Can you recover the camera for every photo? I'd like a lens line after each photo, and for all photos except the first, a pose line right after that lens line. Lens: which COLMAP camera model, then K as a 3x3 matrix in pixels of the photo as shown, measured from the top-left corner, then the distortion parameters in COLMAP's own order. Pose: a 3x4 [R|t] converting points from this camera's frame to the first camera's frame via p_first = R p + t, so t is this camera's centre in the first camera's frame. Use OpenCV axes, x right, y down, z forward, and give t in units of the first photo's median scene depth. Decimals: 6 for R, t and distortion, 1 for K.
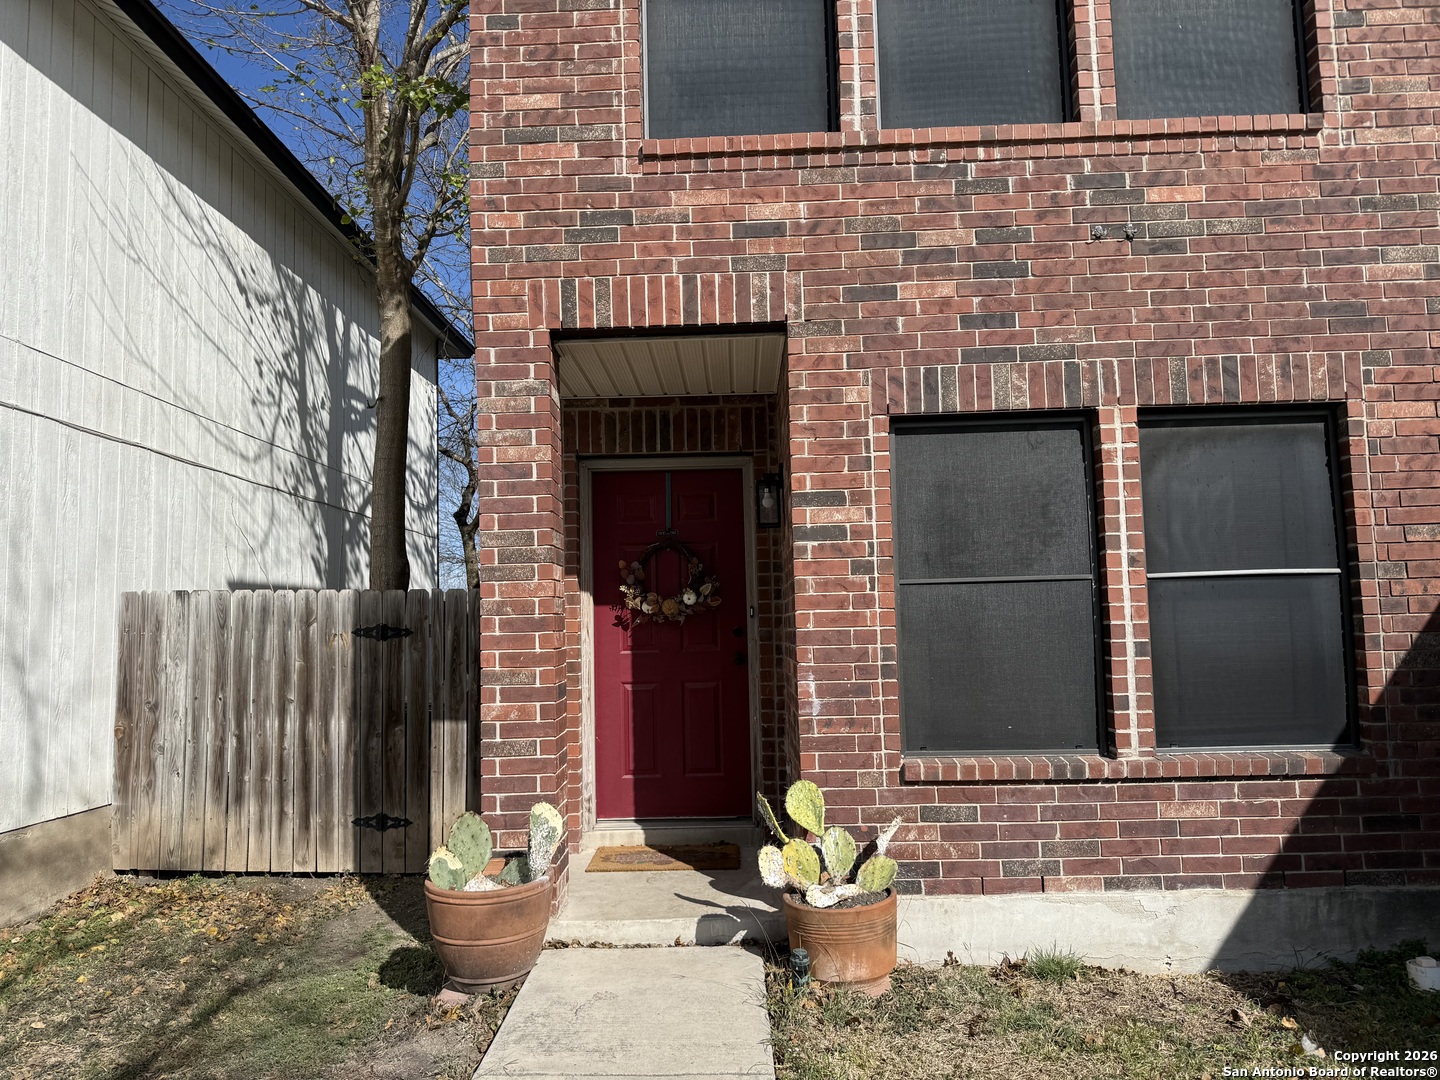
lens RADIAL K [[1004.0, 0, 711.3], [0, 1004.0, 550.2], [0, 0, 1]] dist [0.087304, -0.119898]
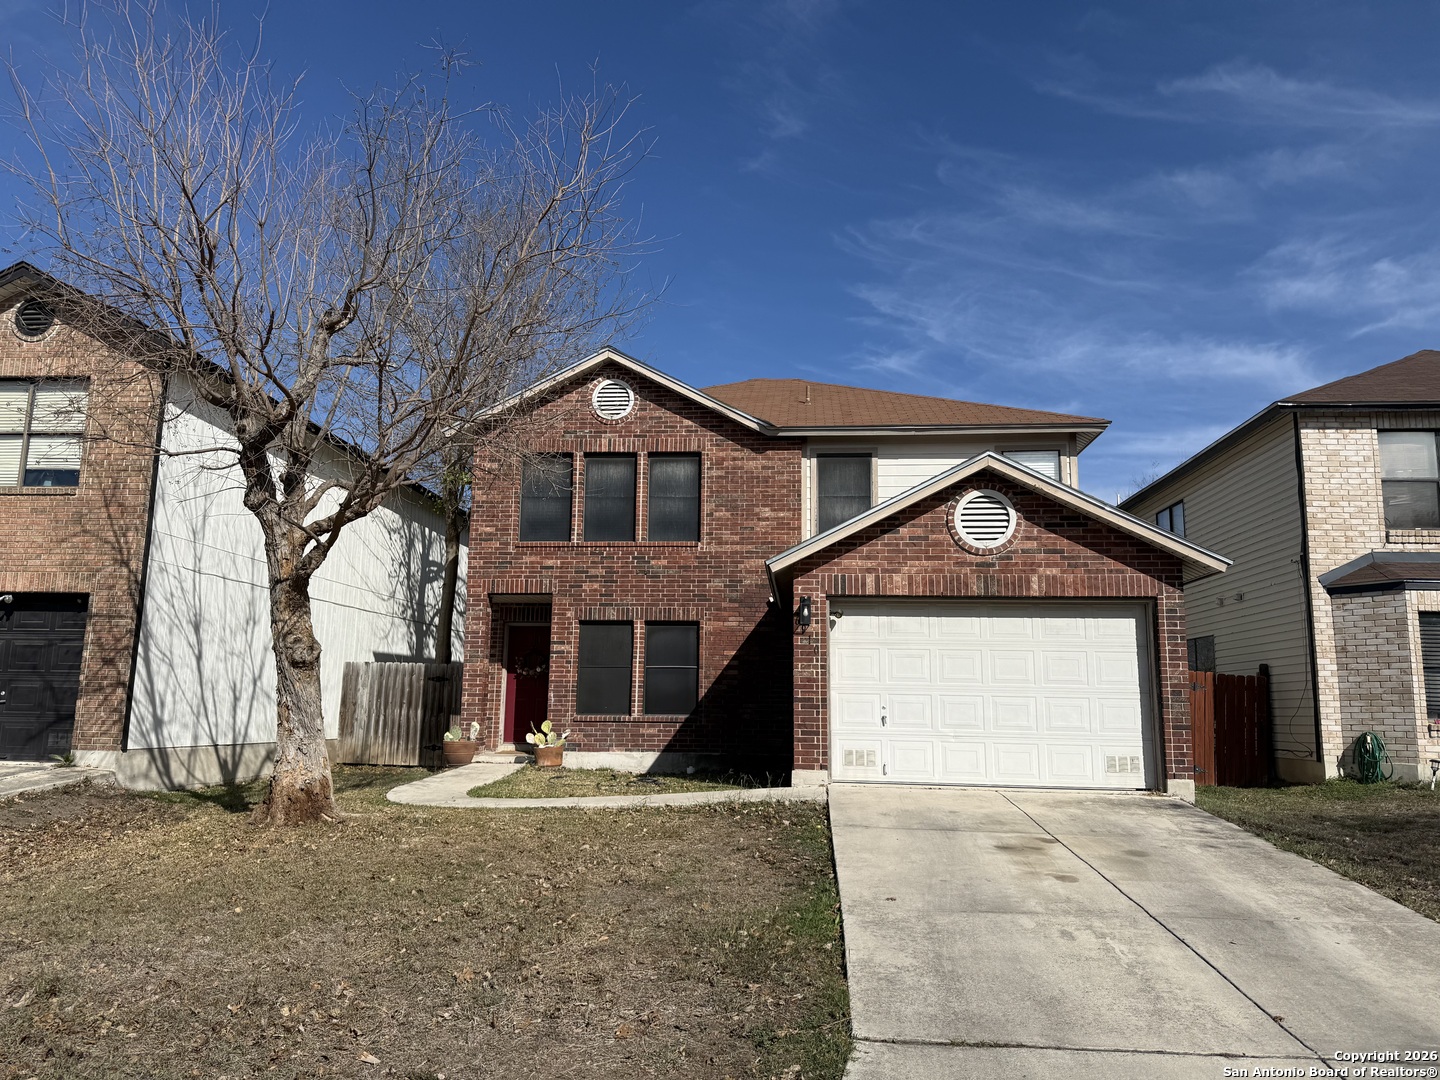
lens RADIAL K [[1004.0, 0, 727.1], [0, 1004.0, 536.9], [0, 0, 1]] dist [0.087304, -0.119898]
pose [[0.998483, 0.025962, -0.048564, 0.871473], [-0.030052, 0.995888, -0.085466, -0.137917], [0.046145, 0.086796, 0.995157, -2.586380]]
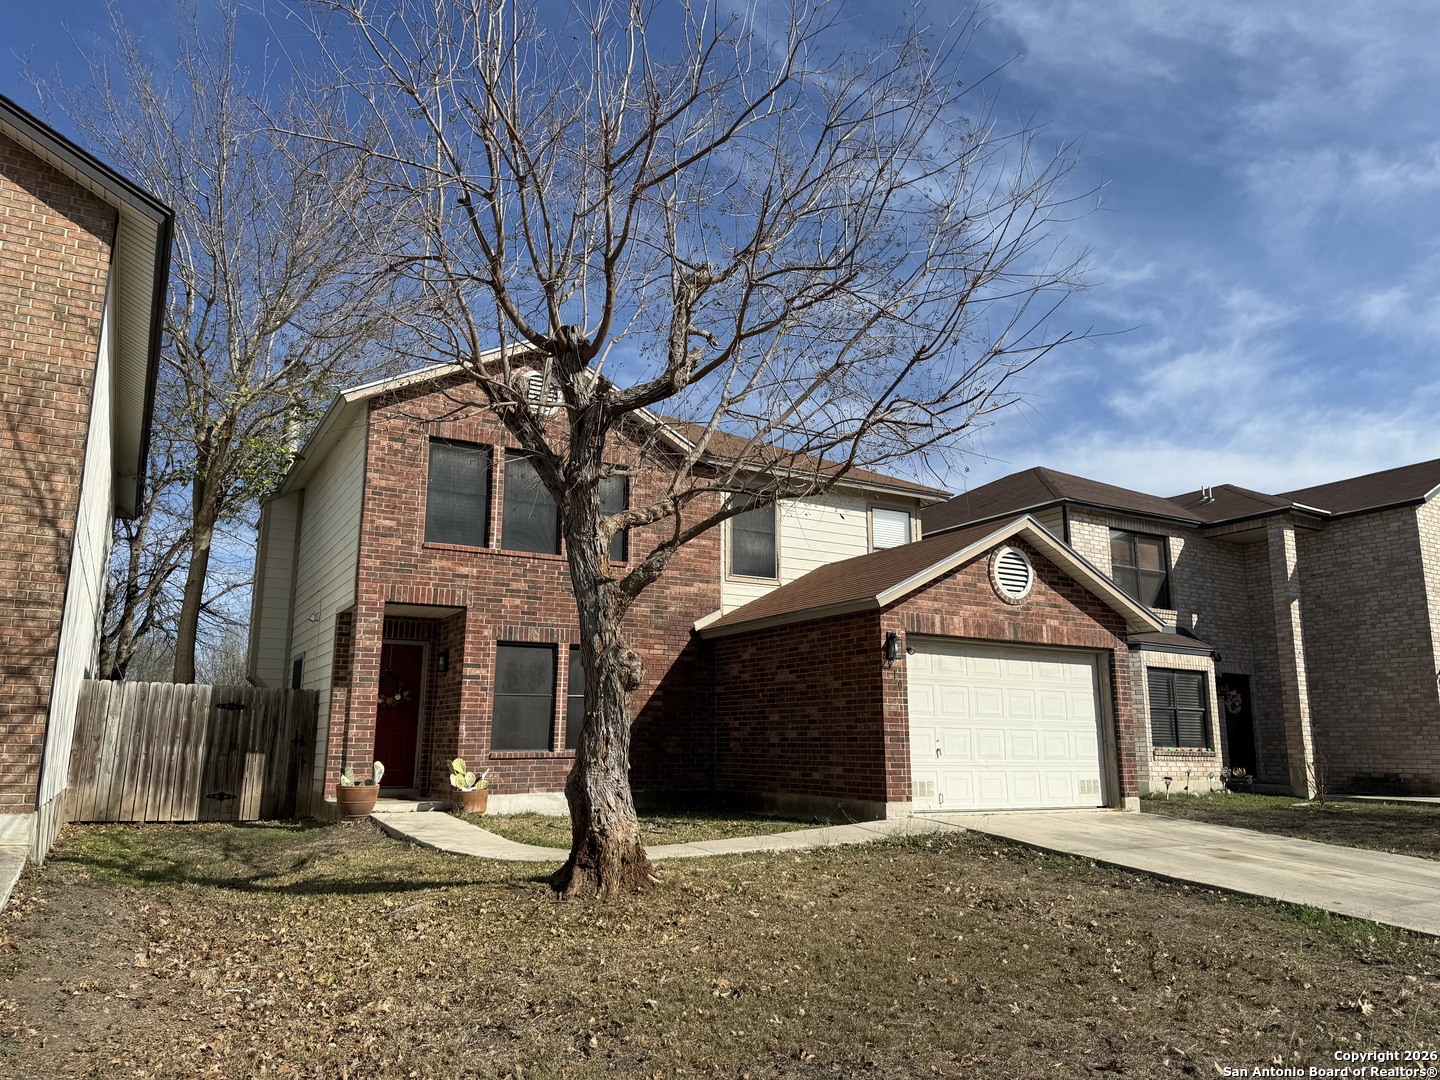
lens RADIAL K [[1004.0, 0, 730.4], [0, 1004.0, 540.3], [0, 0, 1]] dist [0.087304, -0.119898]
pose [[0.846179, 0.131429, 0.516437, -0.858429], [-0.066896, 0.987641, -0.141739, -0.044508], [-0.528683, 0.085389, 0.844514, -2.033715]]
